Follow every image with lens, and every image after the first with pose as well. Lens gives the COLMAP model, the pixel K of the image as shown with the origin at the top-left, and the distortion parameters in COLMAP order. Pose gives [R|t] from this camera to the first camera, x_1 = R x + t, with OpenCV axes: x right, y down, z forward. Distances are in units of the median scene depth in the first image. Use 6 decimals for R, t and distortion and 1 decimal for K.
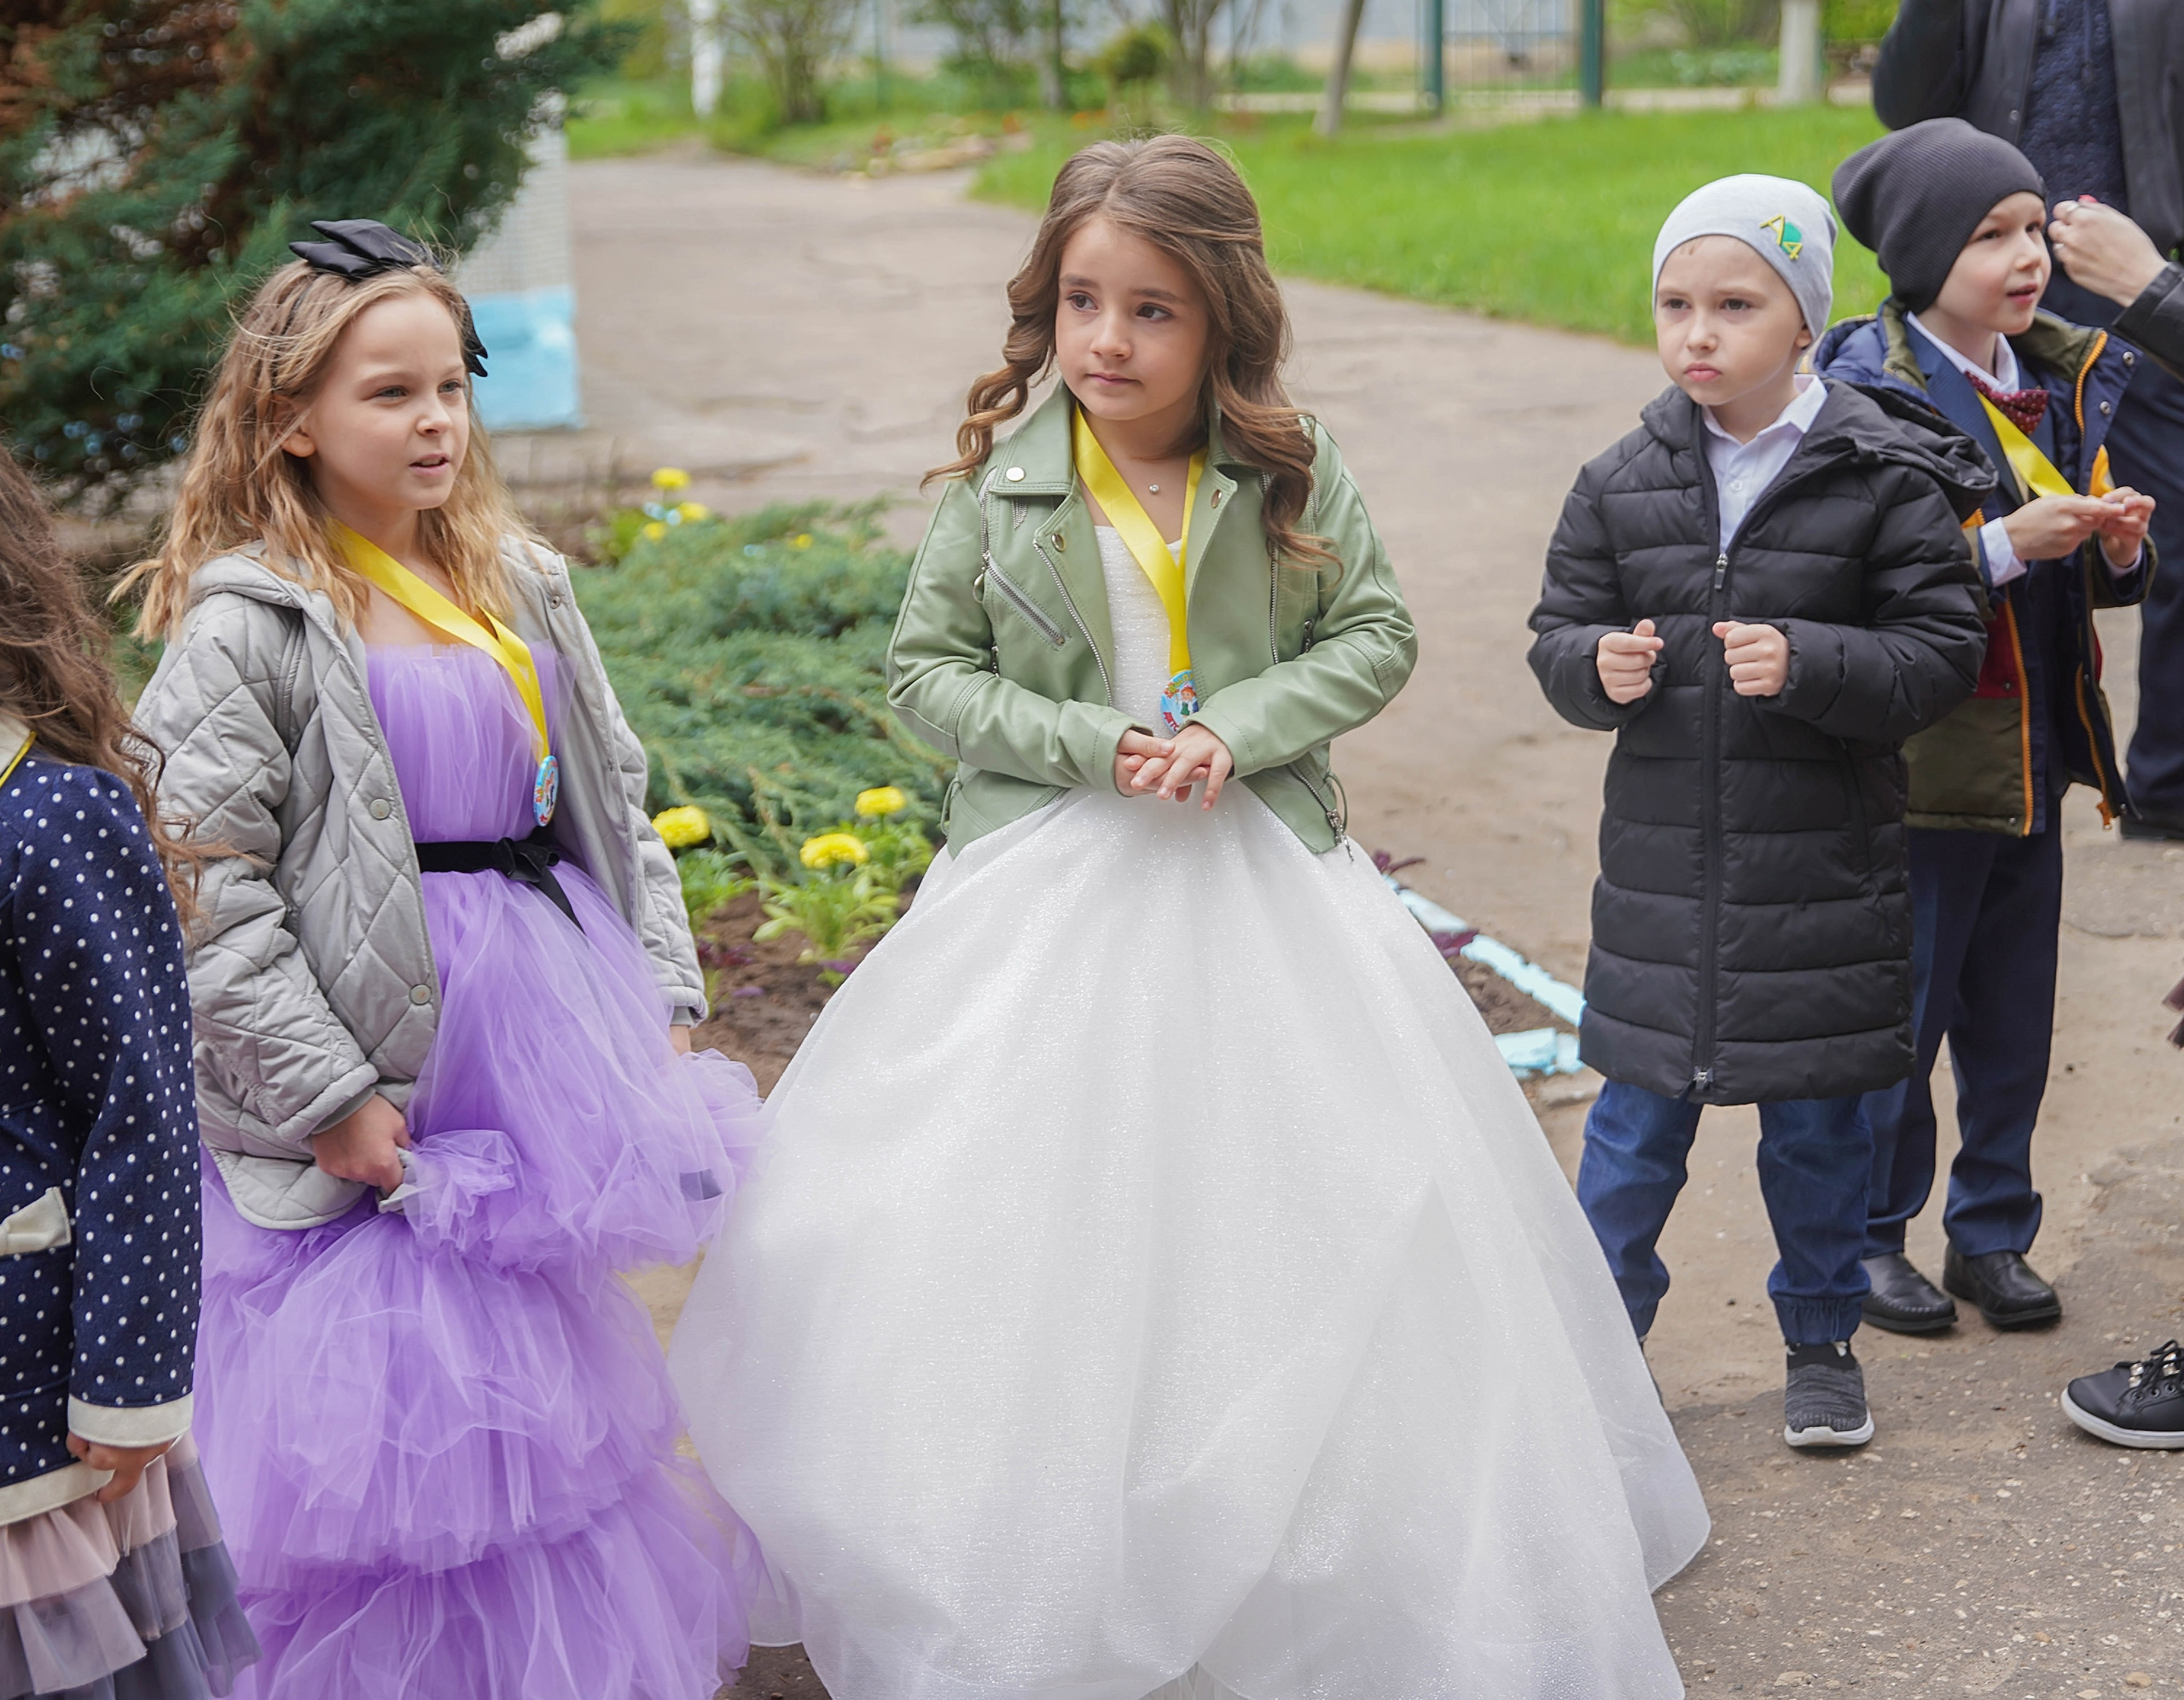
lens RADIAL K [[3426.9, 0, 1192.1], [0, 3426.9, 844.4], [0, 0, 1]] dist [0.028328, 0.075662]
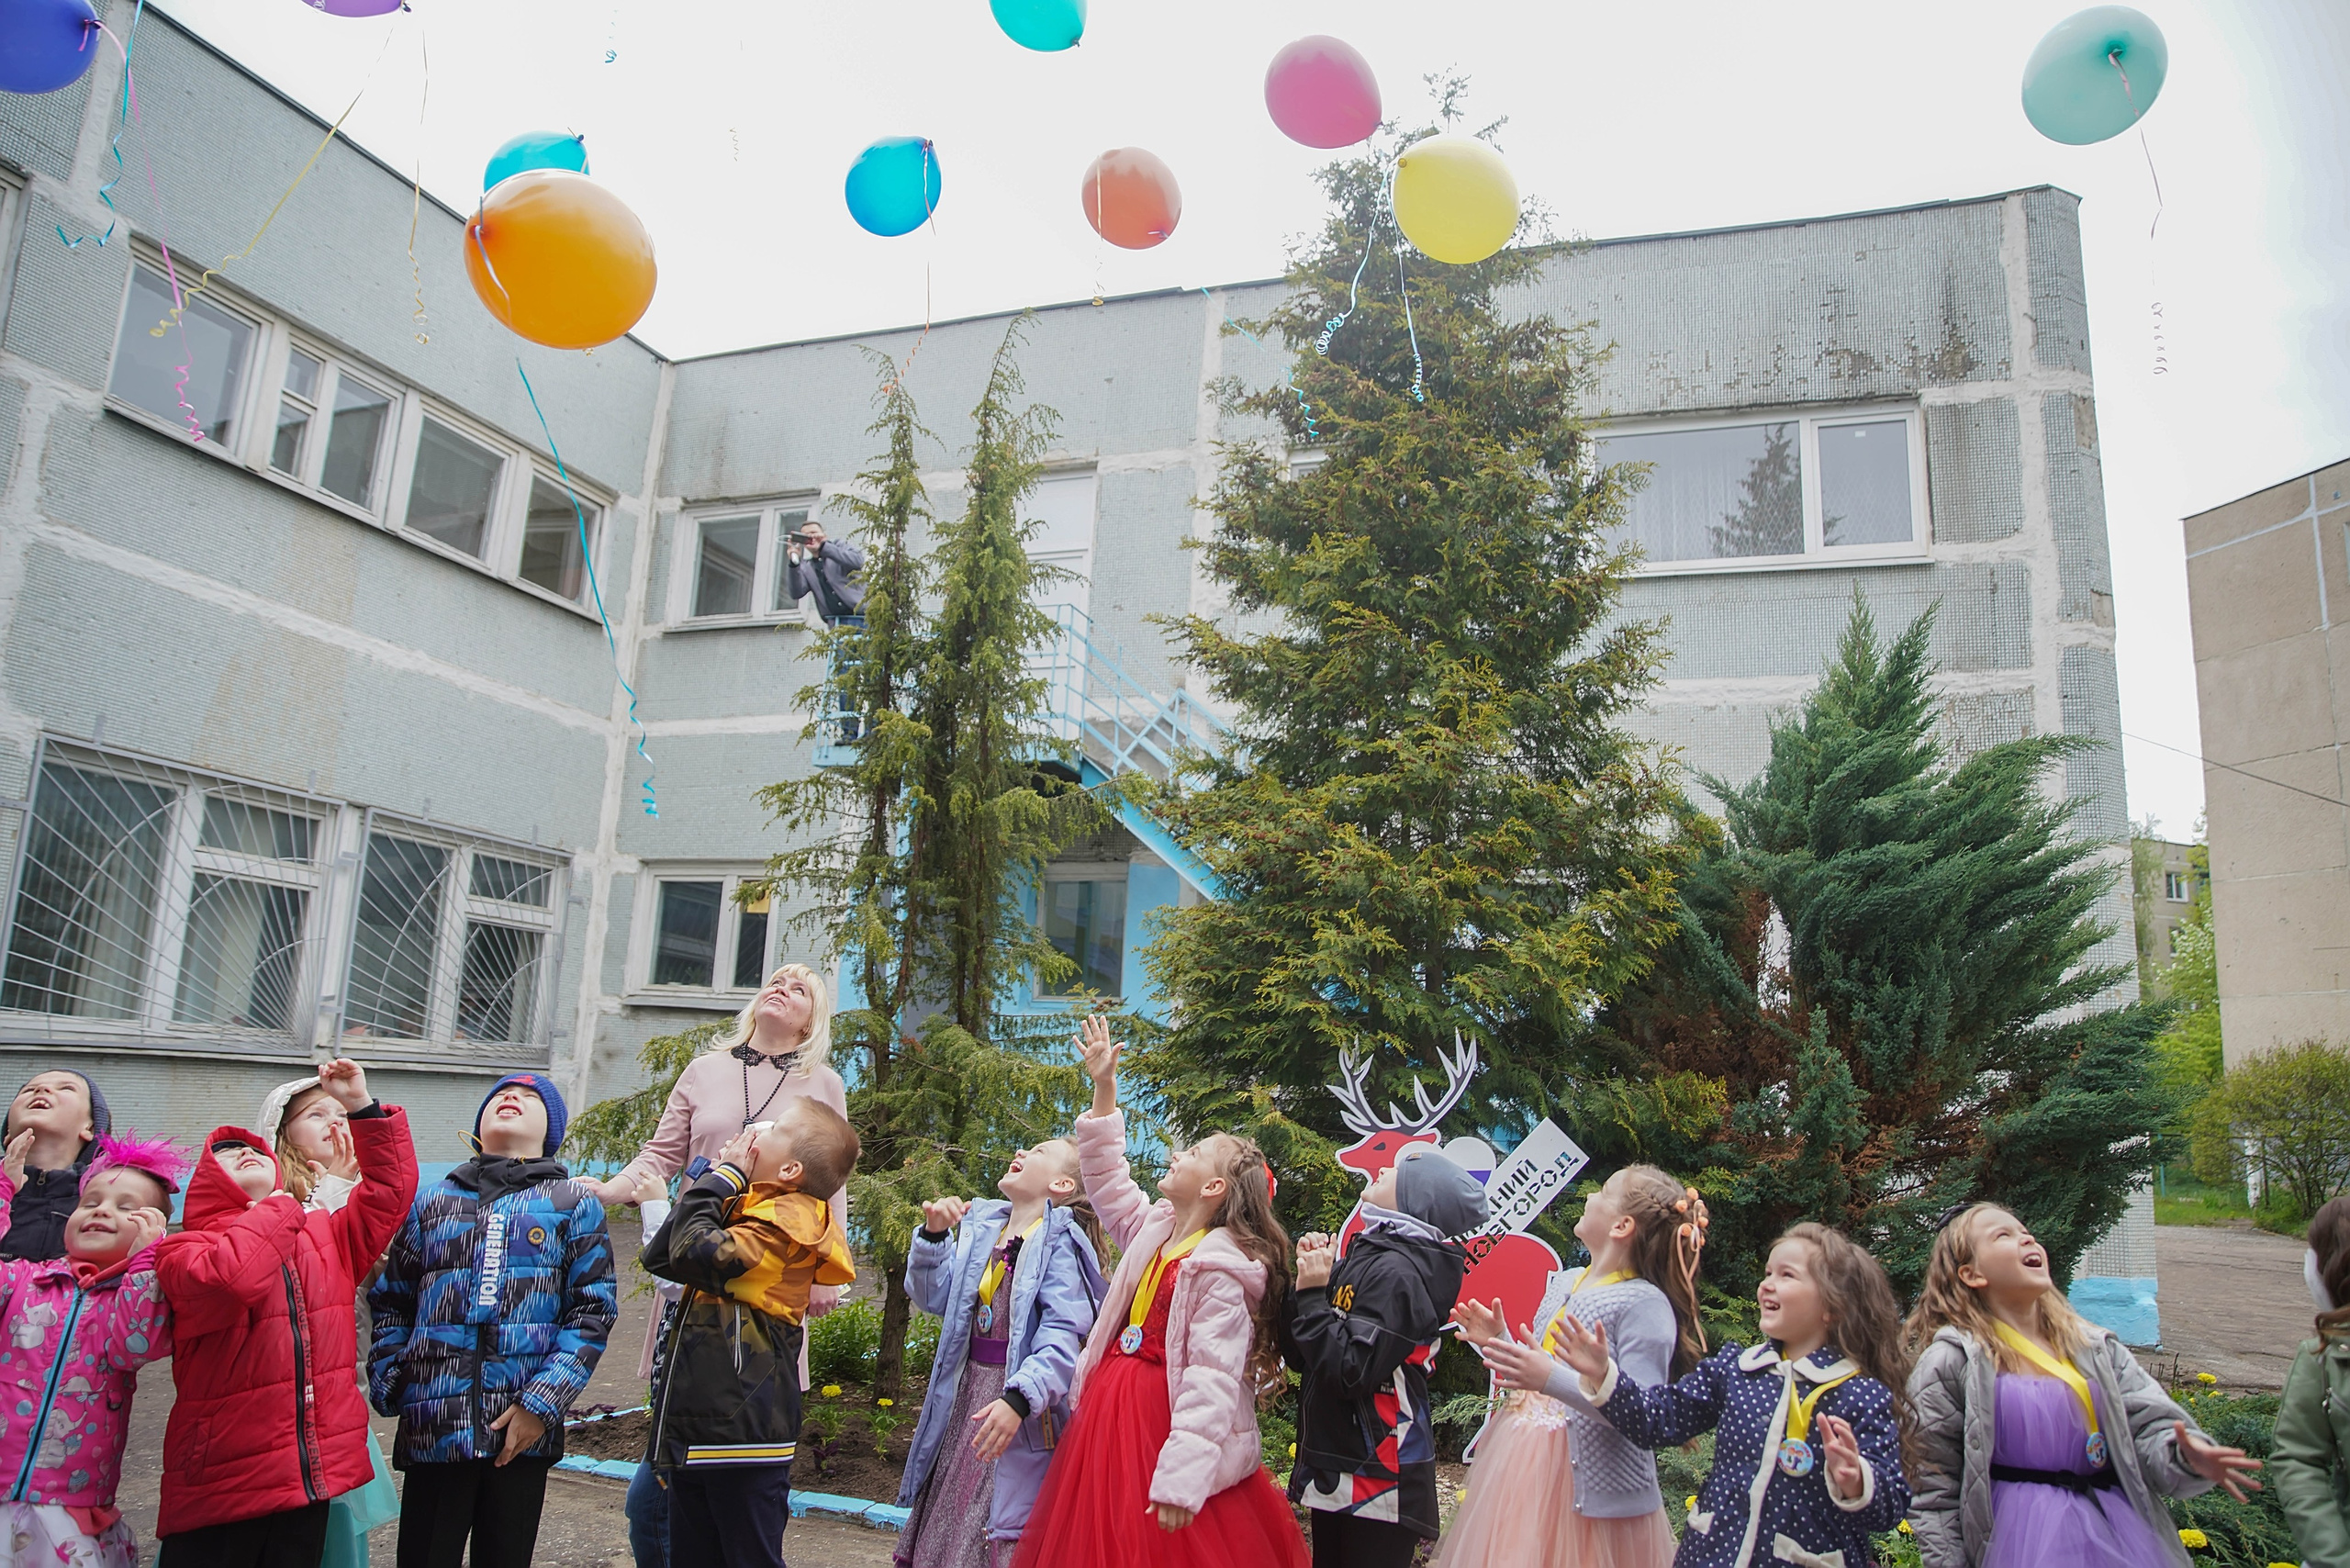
lens RADIAL K [[1596.5, 0, 1164.8], [0, 1596.5, 765.9], [0, 0, 1]] dist [-0.107616, 0.082939]
pose [[0.733886, -0.076135, -0.674992, 0.036977], [-0.233581, 0.904815, -0.356018, 0.033669], [0.637849, 0.418942, 0.646248, -0.098491]]
